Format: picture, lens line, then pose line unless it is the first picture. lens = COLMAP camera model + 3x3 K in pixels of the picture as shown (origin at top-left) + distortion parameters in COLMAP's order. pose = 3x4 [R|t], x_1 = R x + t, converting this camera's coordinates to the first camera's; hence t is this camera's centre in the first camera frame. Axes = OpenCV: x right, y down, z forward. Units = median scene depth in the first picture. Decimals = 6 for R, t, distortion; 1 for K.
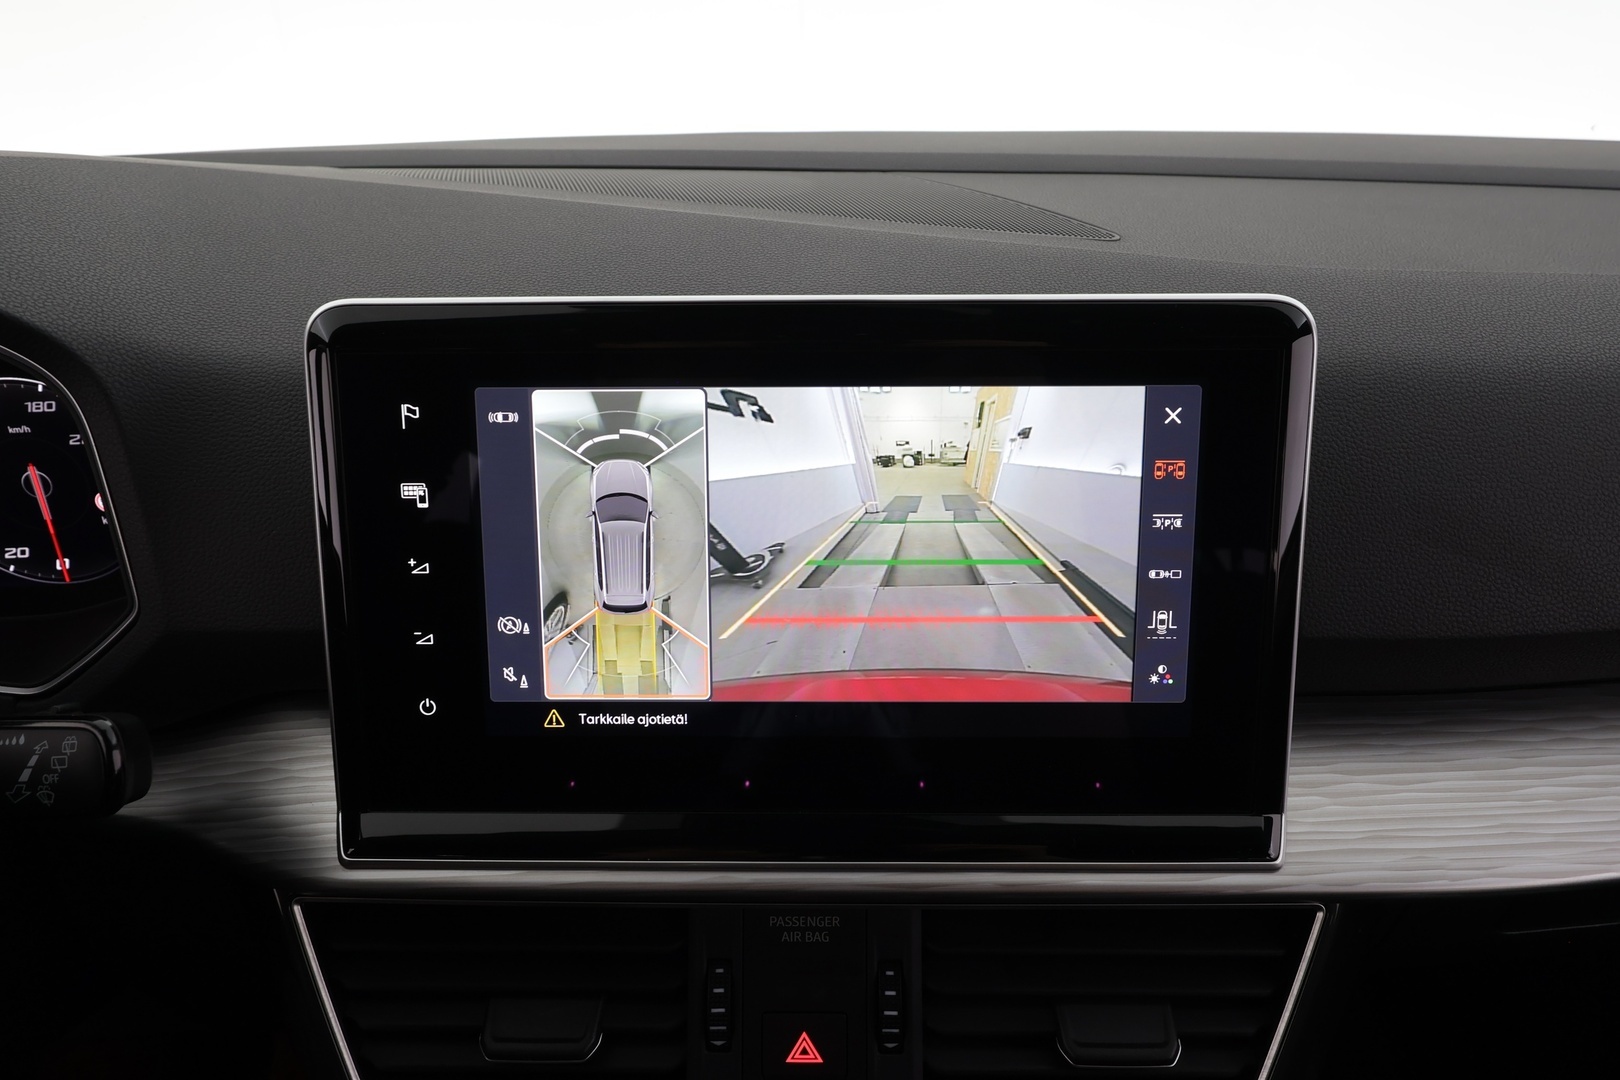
lens RADIAL K [[998.7, 0, 815.7], [0, 998.7, 539.6], [0, 0, 1]] dist [0.001148, 0.000906]
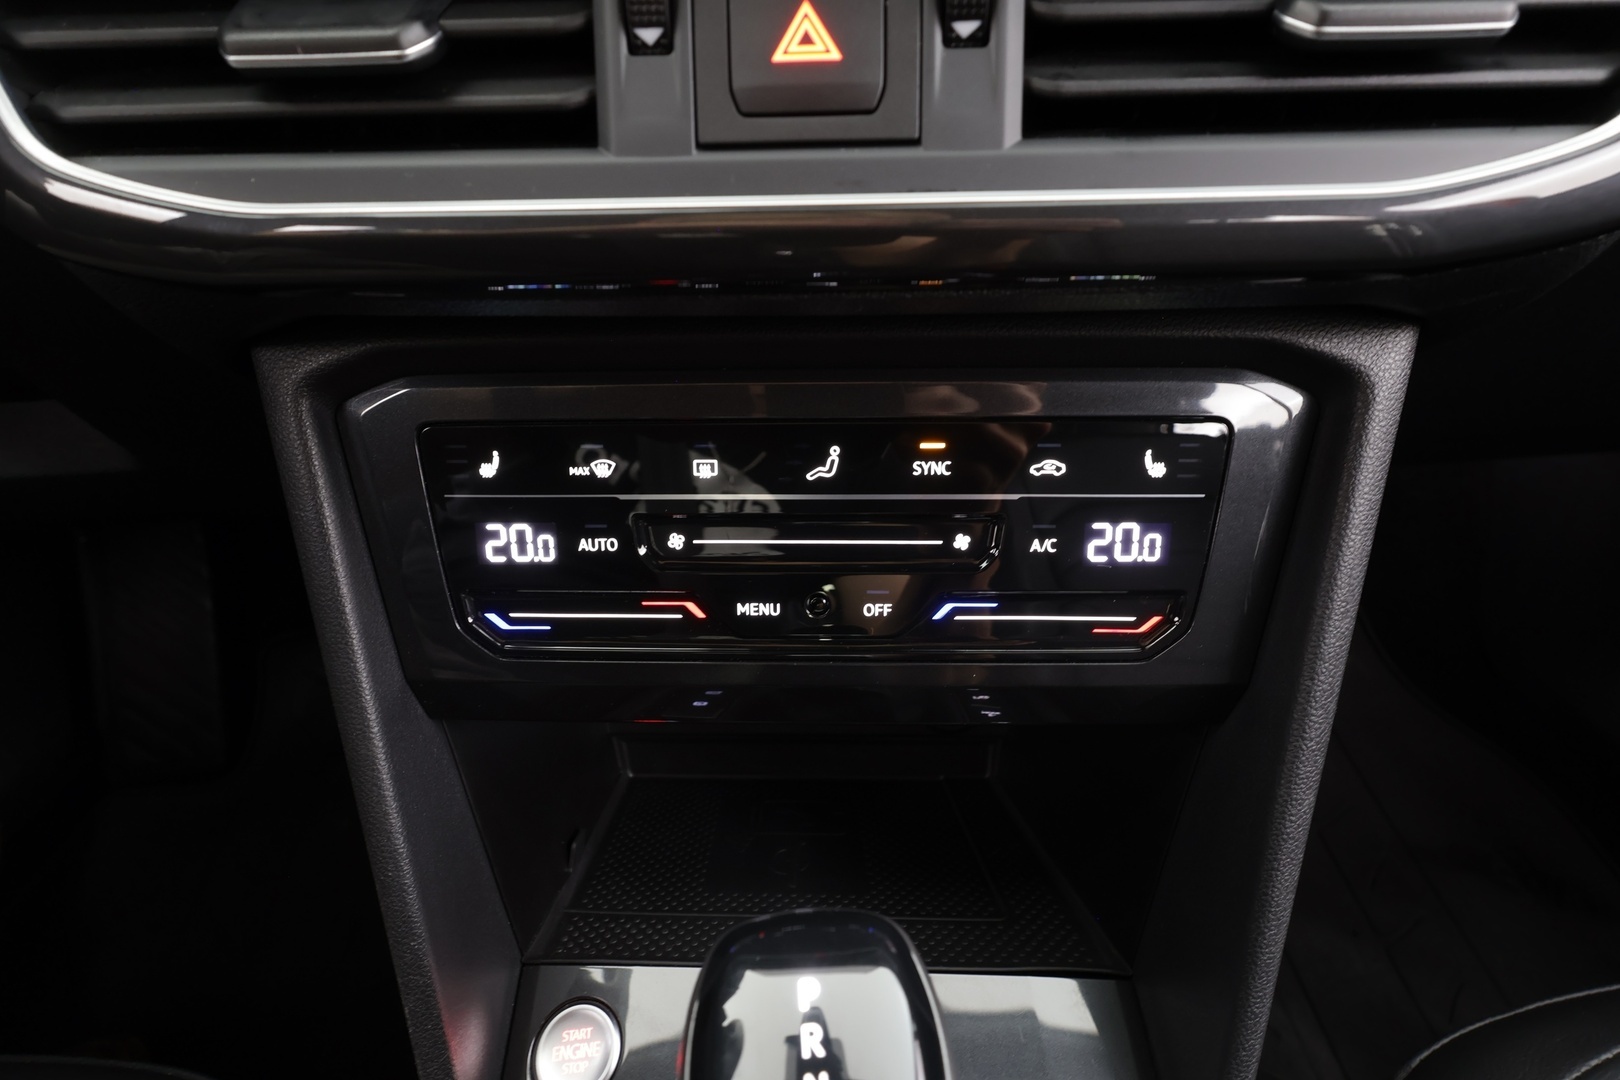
lens RADIAL K [[754.5, 0, 808.3], [0, 754.5, 536.3], [0, 0, 1]] dist [-0.010268, 0.000119]
pose [[0.999578, -0.007816, -0.027976, -0.001025], [0.013332, 0.979124, 0.202826, 0.695200], [0.025807, -0.203113, 0.978815, 0.546392]]
